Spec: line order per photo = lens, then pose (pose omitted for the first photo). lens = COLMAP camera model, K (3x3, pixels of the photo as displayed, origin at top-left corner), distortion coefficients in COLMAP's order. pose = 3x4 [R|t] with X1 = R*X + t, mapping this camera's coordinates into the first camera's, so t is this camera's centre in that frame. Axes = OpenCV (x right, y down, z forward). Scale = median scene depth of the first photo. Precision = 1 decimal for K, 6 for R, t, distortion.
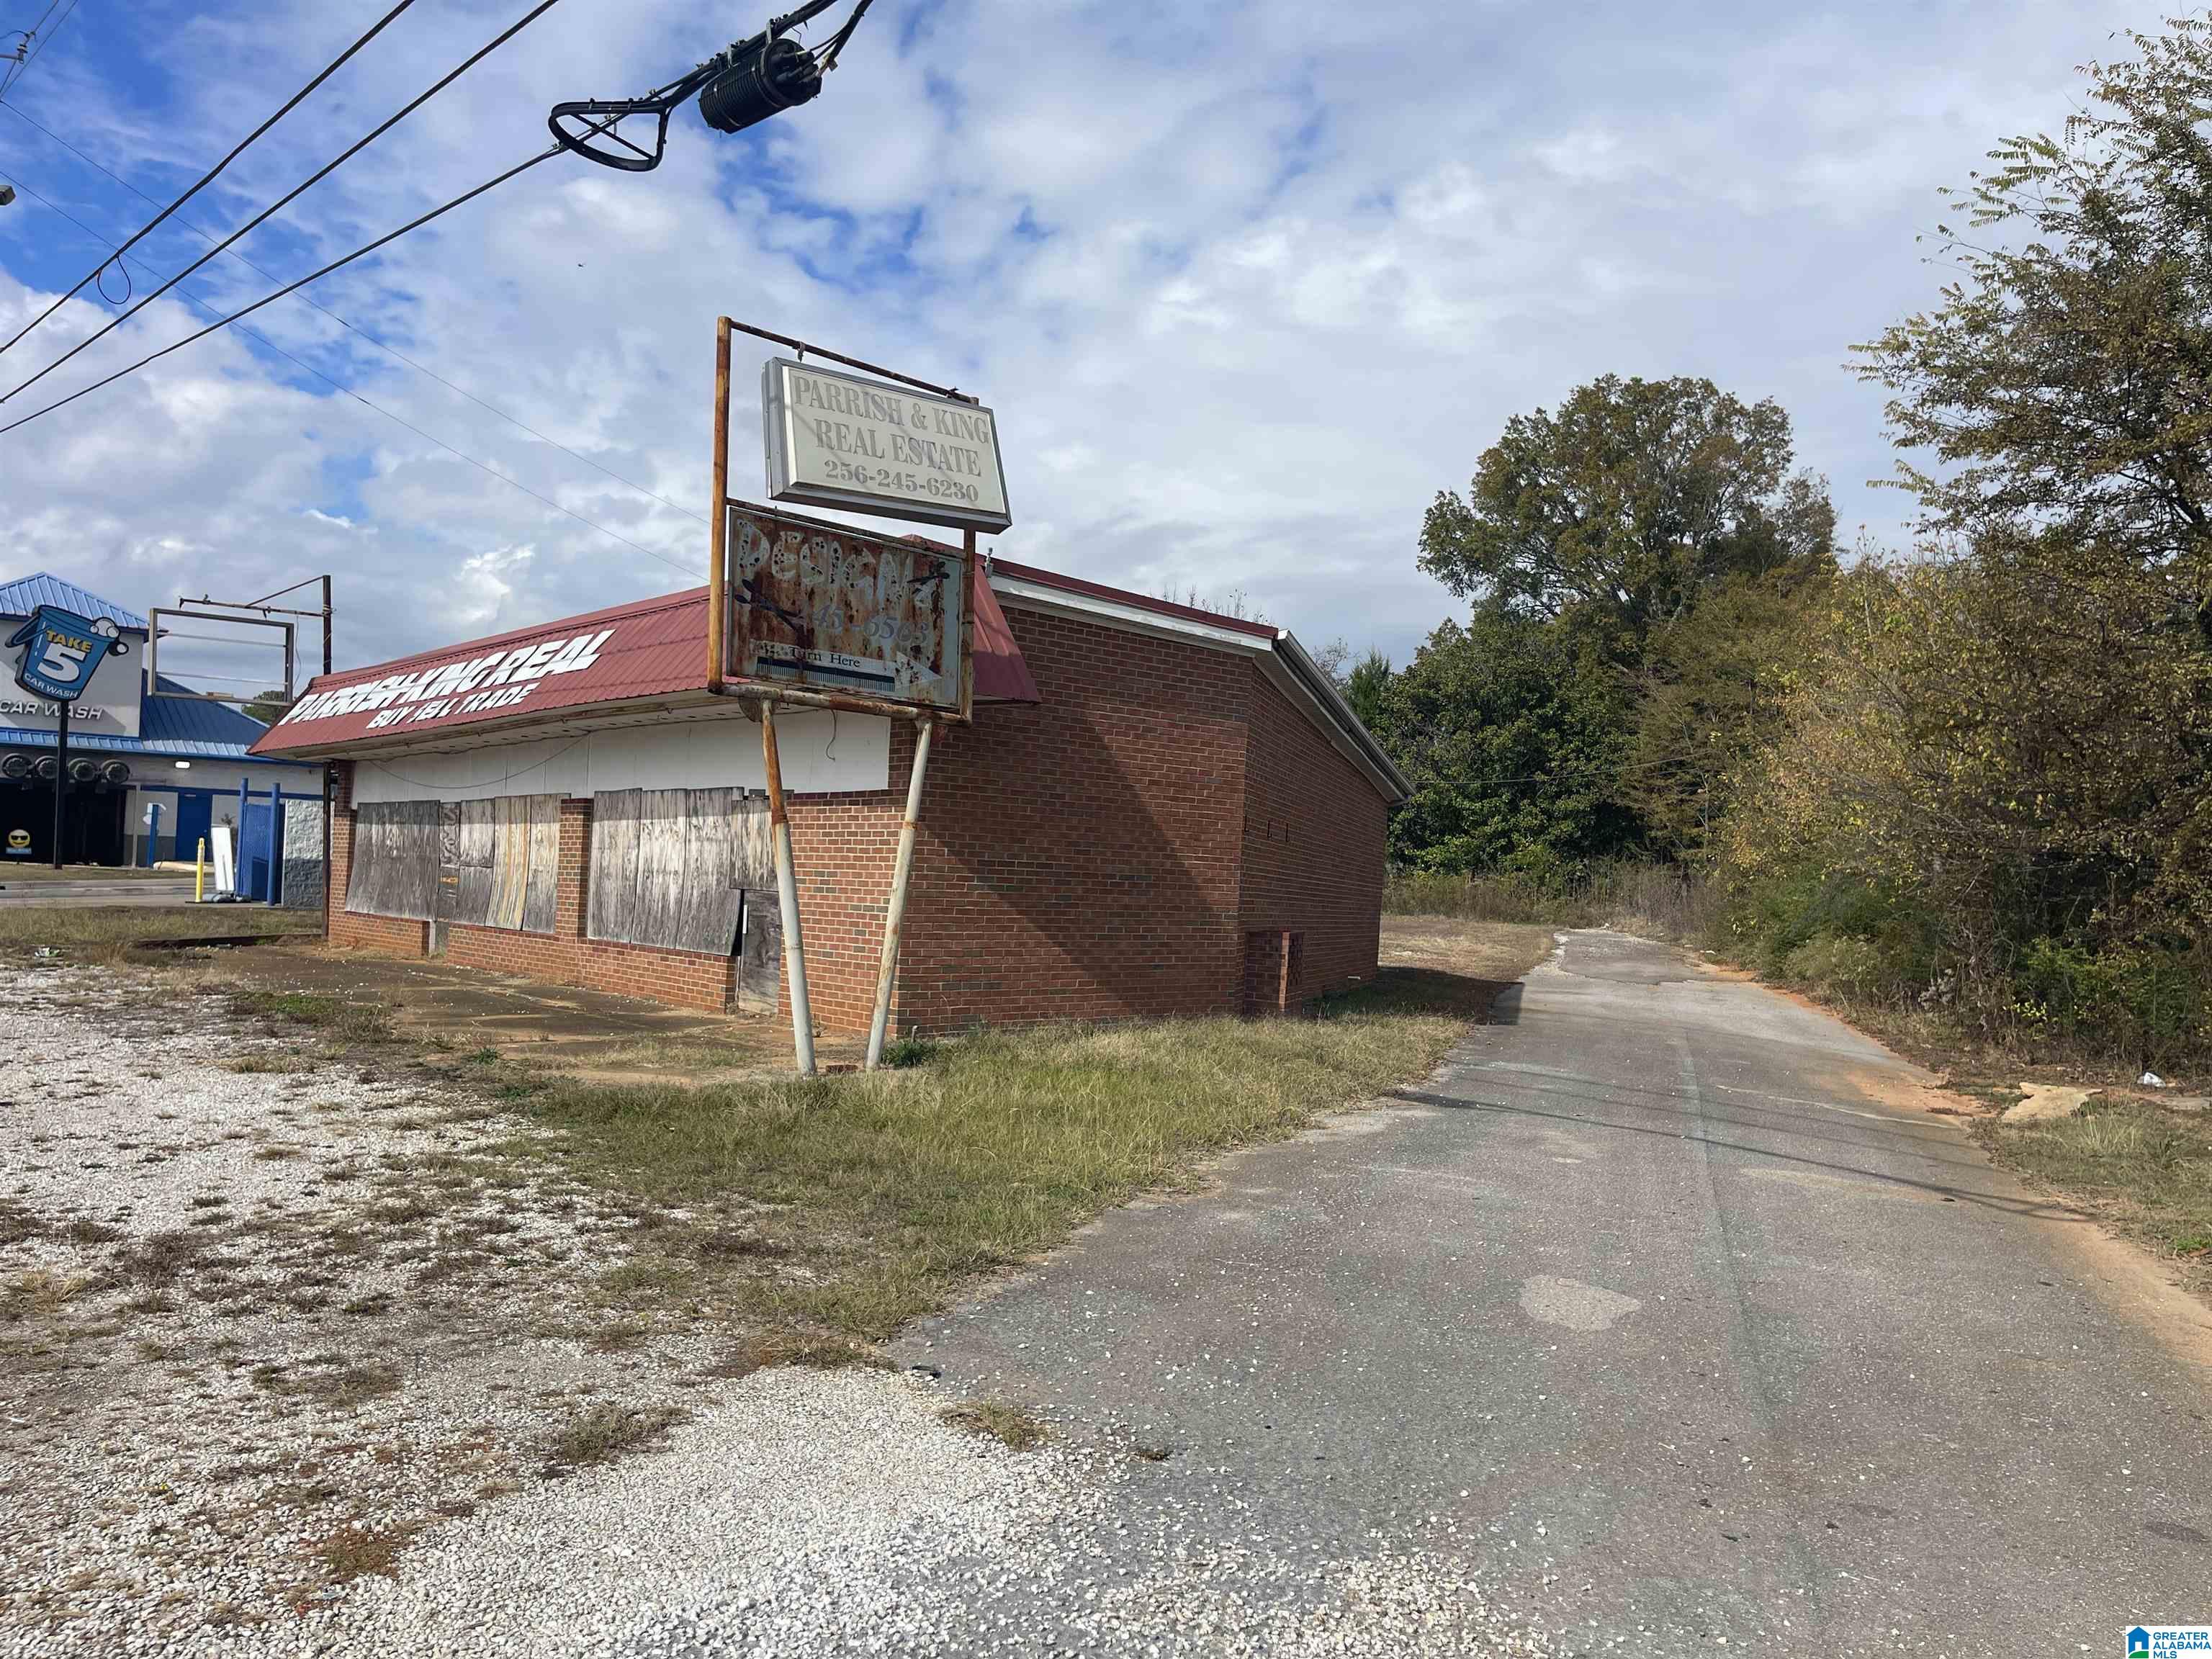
lens RADIAL K [[1649.1, 0, 1115.2], [0, 1649.1, 835.8], [0, 0, 1]] dist [0.063100, -0.016668]
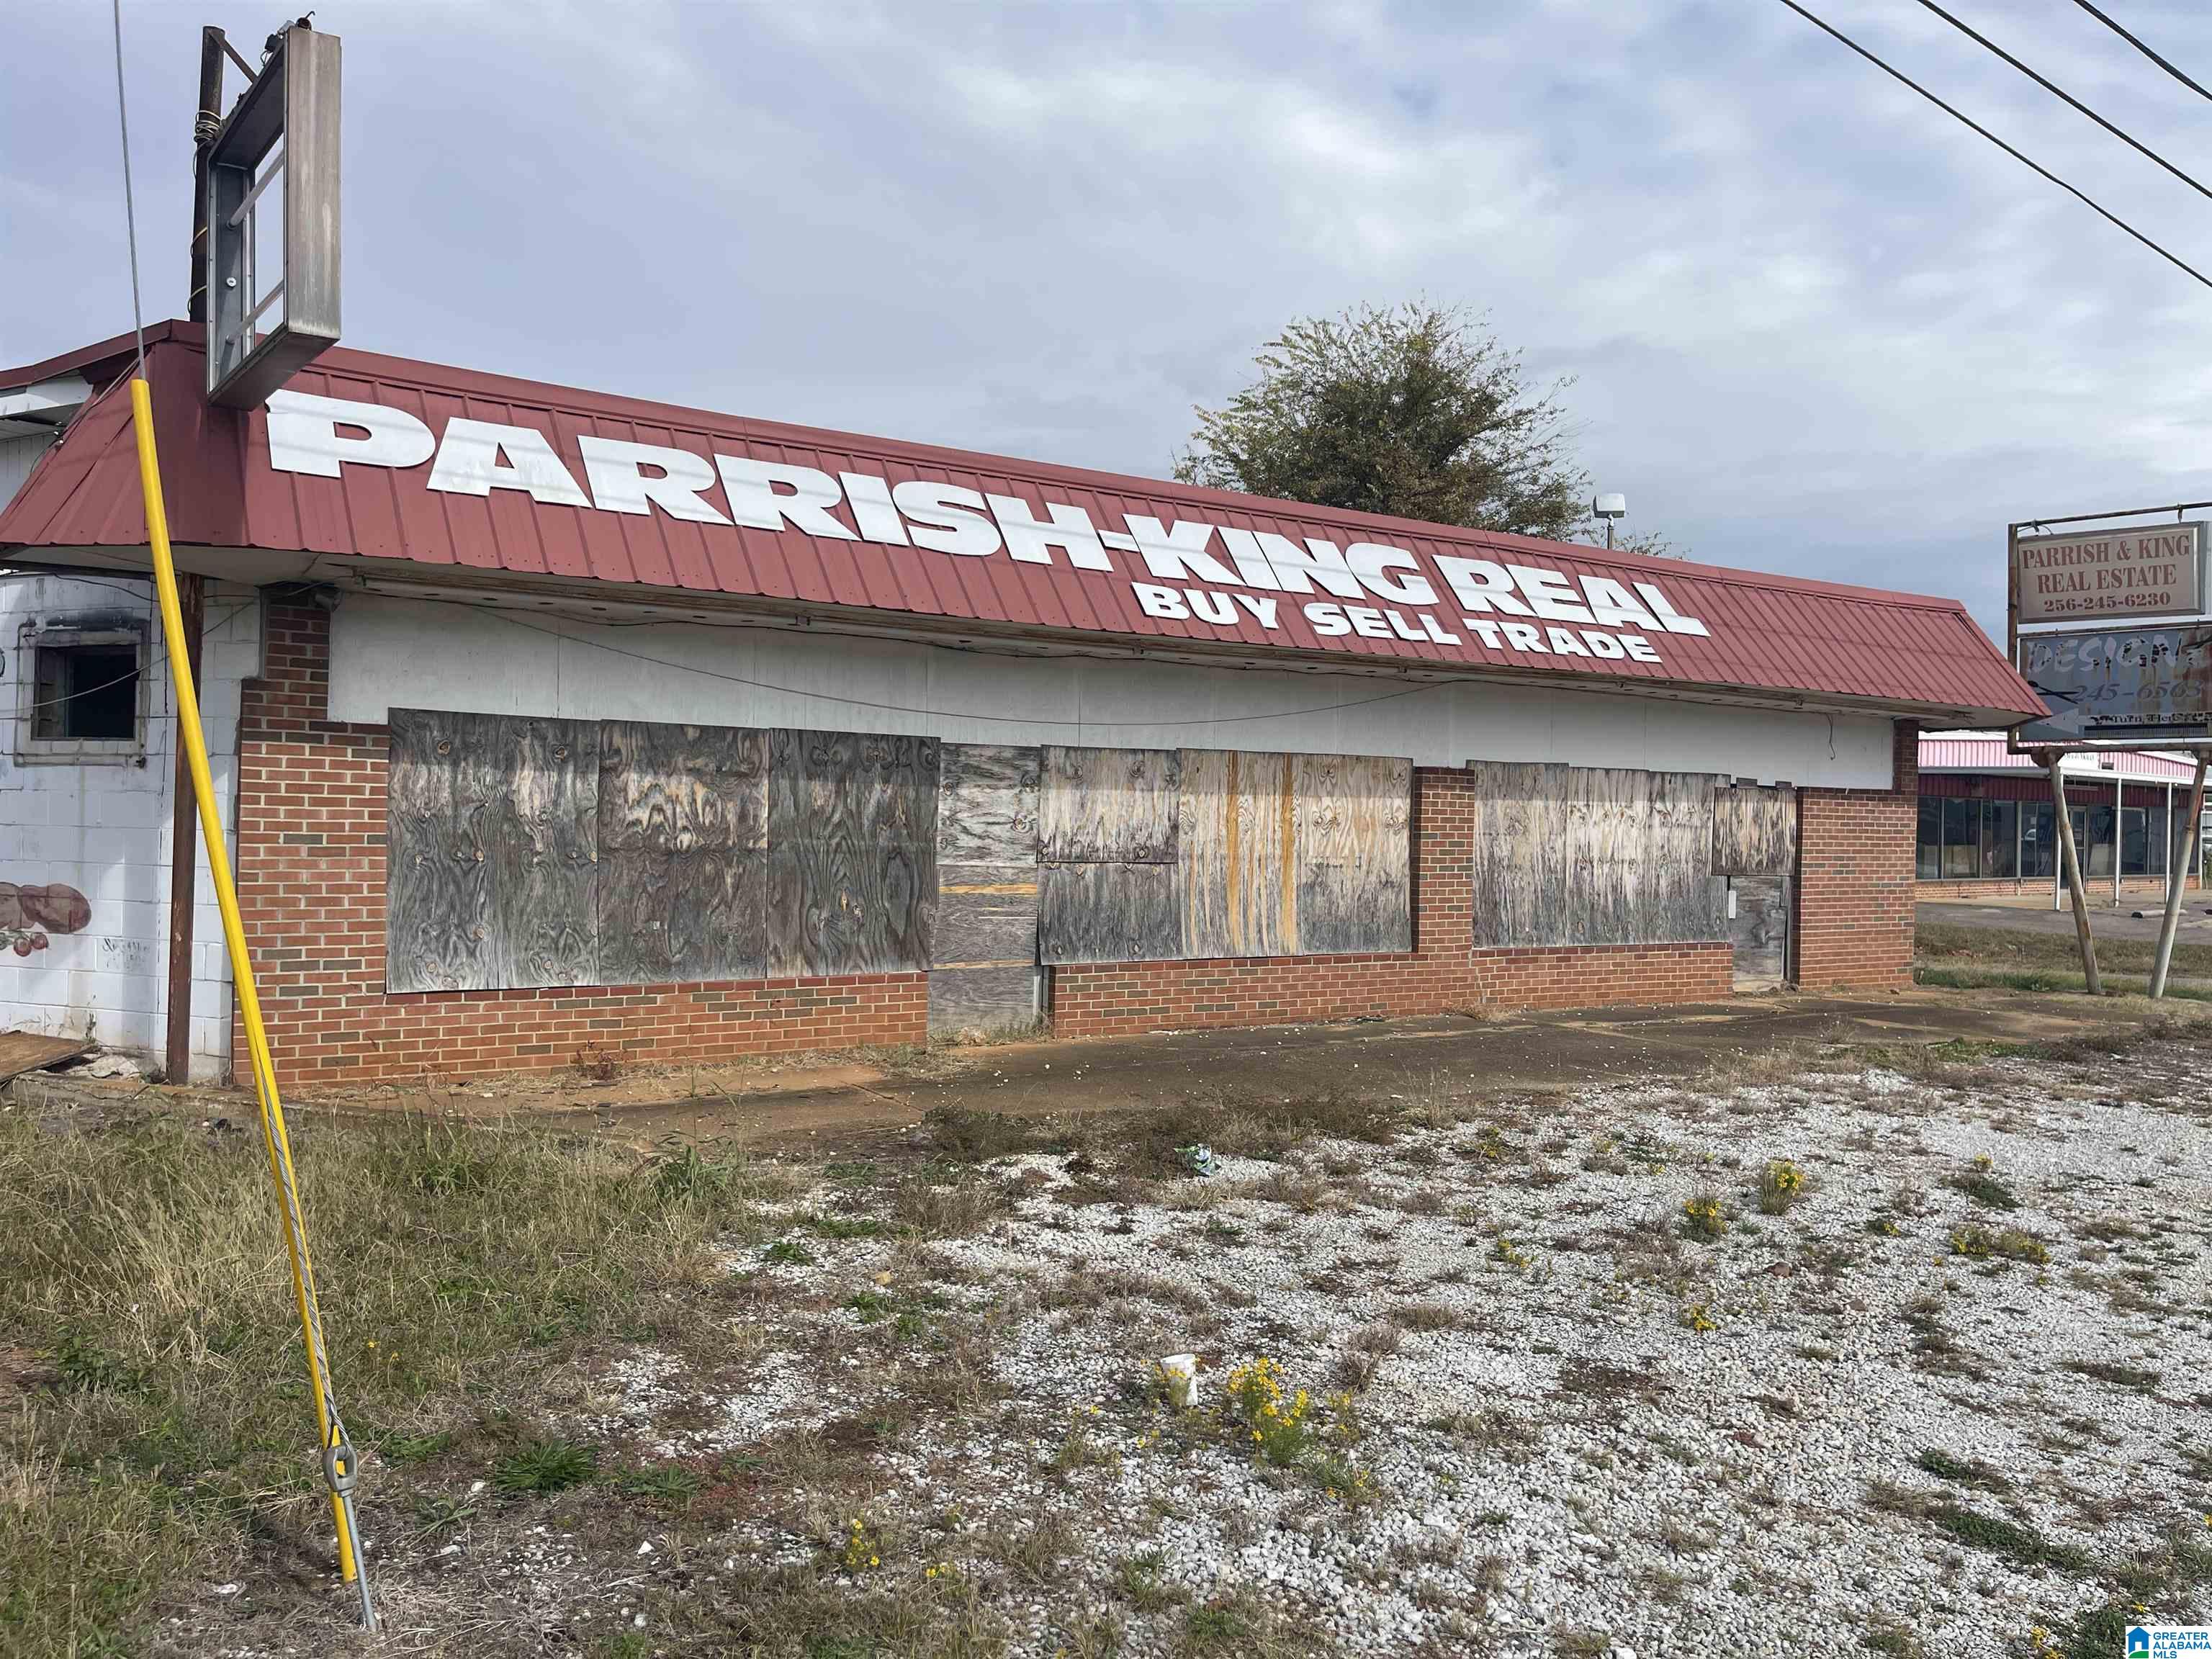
lens RADIAL K [[1649.1, 0, 1095.3], [0, 1649.1, 820.5], [0, 0, 1]] dist [0.063100, -0.016668]
pose [[0.127265, -0.033399, 0.991306, -1.217199], [-0.041728, 0.998368, 0.038994, -0.023824], [-0.990991, -0.046327, 0.125663, 1.187870]]
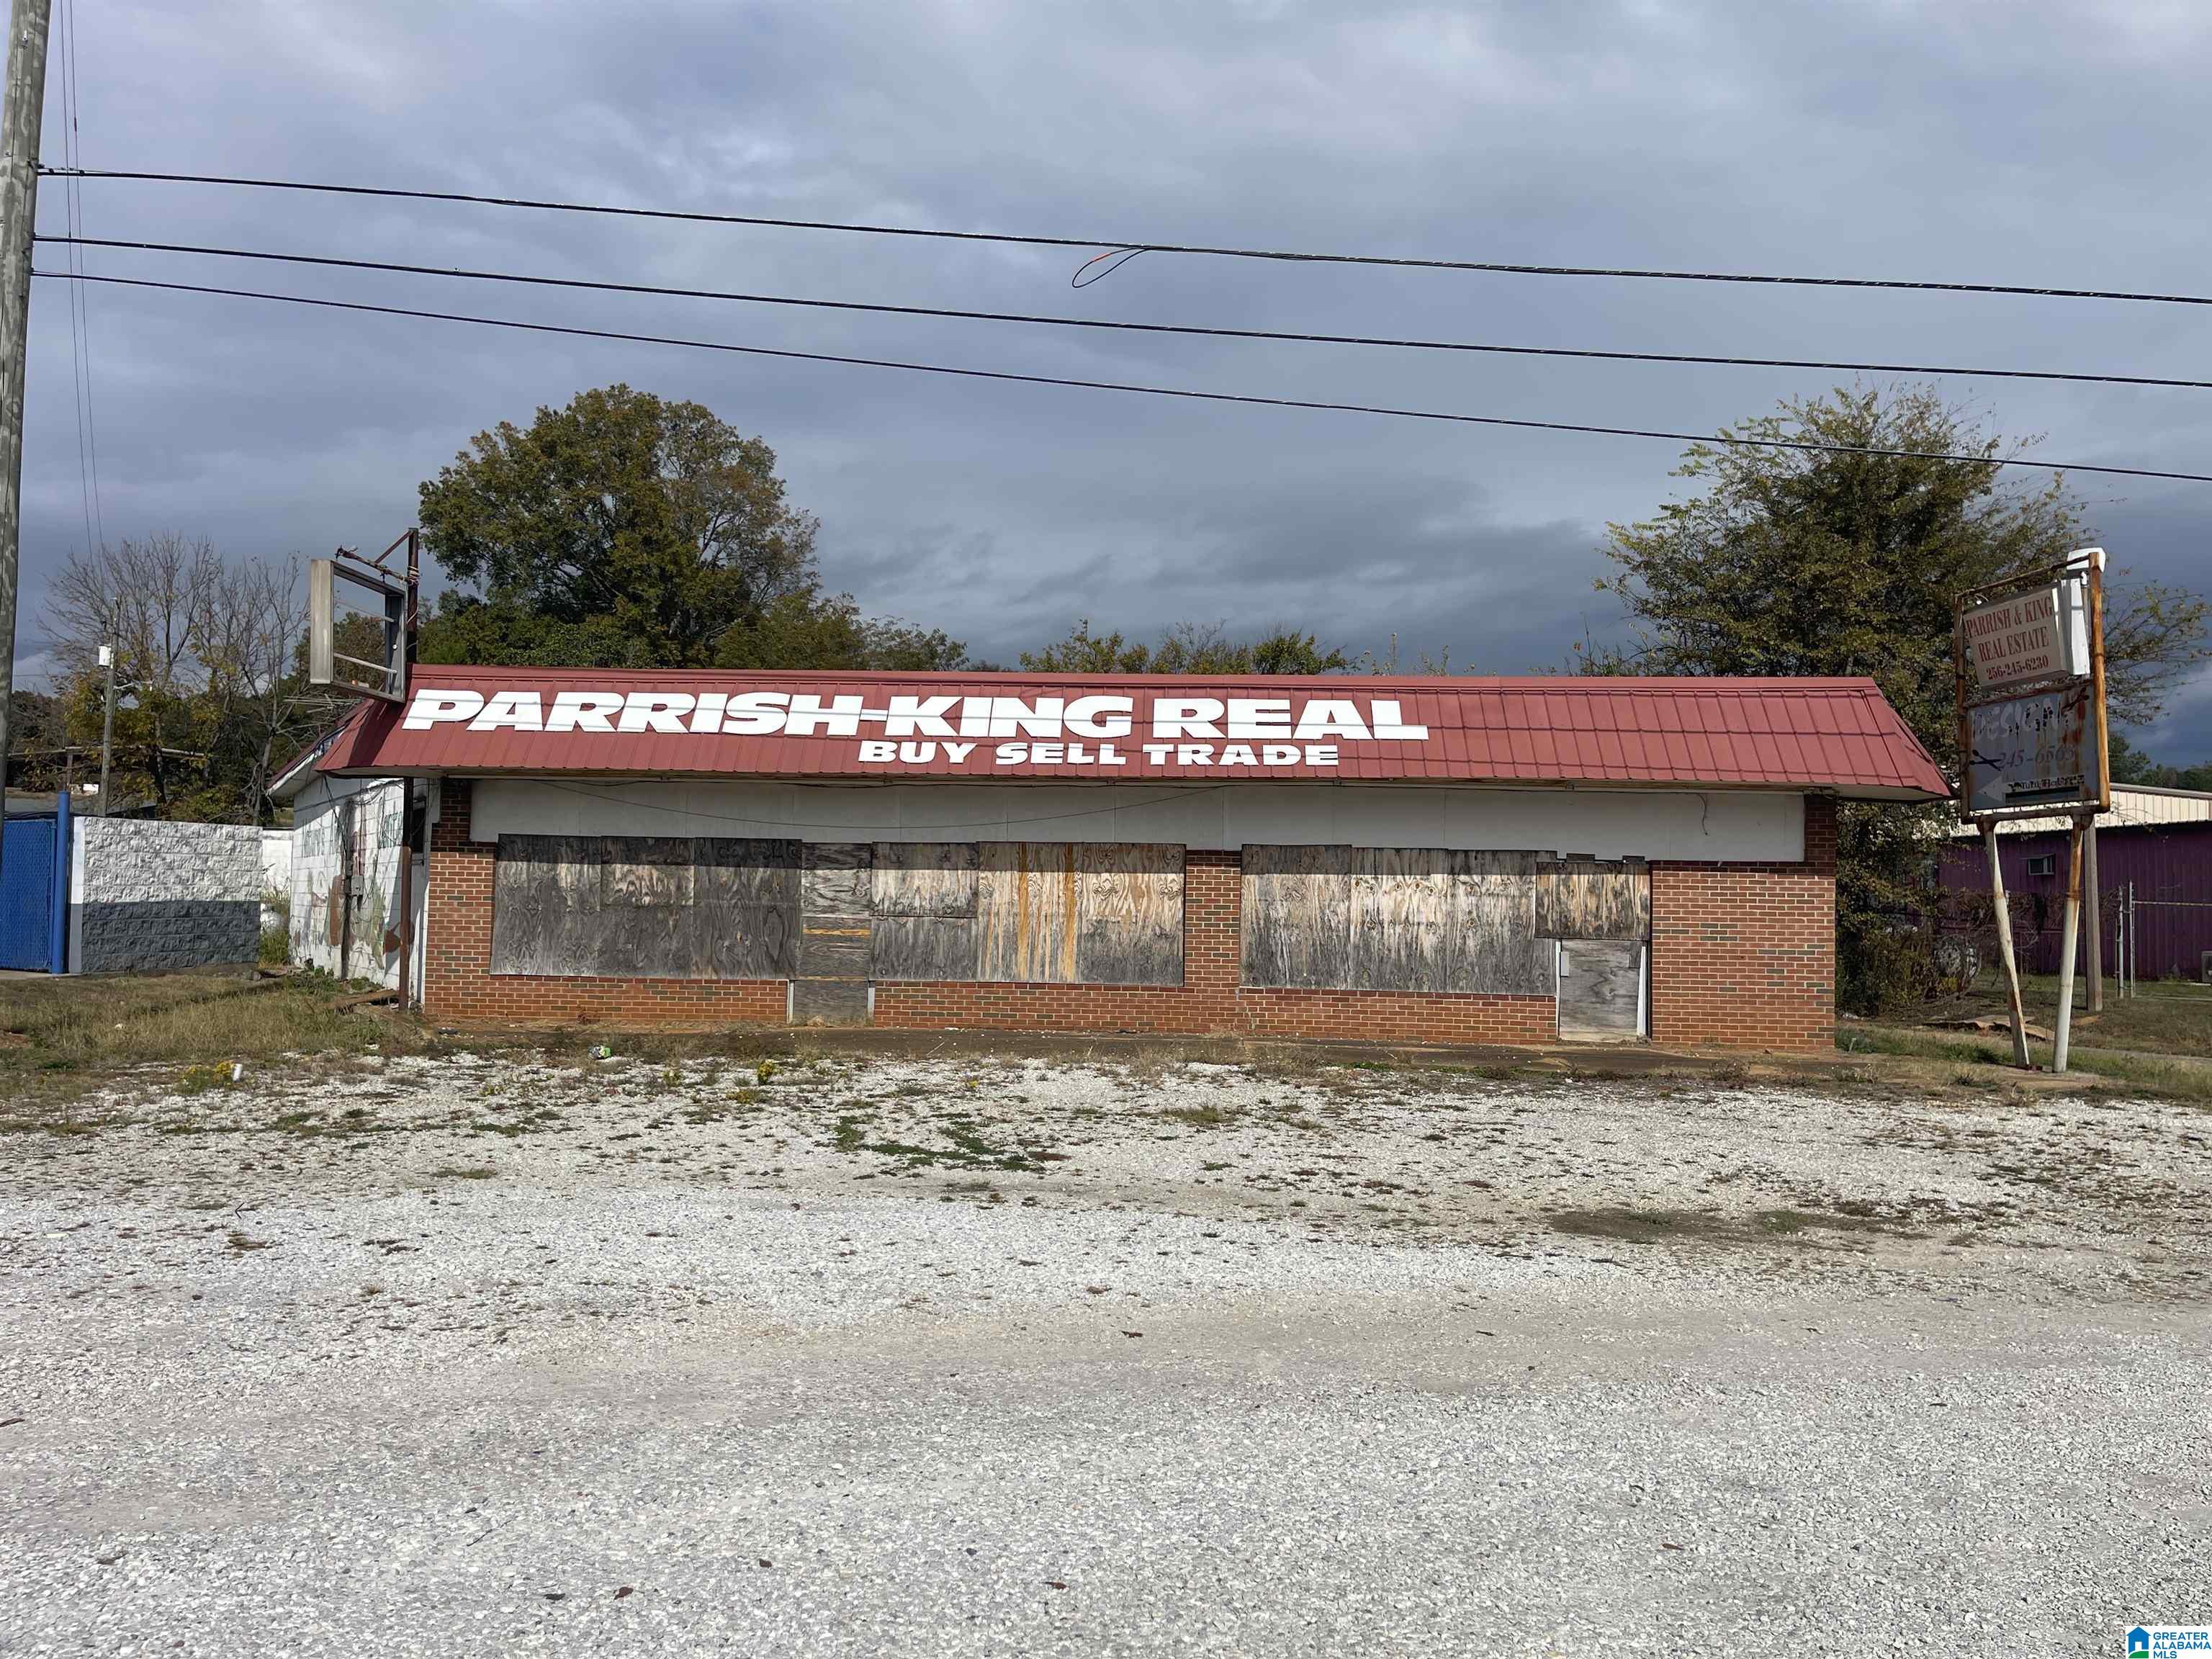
lens RADIAL K [[1649.1, 0, 1108.3], [0, 1649.1, 835.5], [0, 0, 1]] dist [0.063100, -0.016668]
pose [[0.690760, 0.005651, 0.723062, -1.223869], [-0.012819, 0.999908, 0.004432, -0.039383], [-0.722970, -0.012330, 0.690769, 0.395288]]
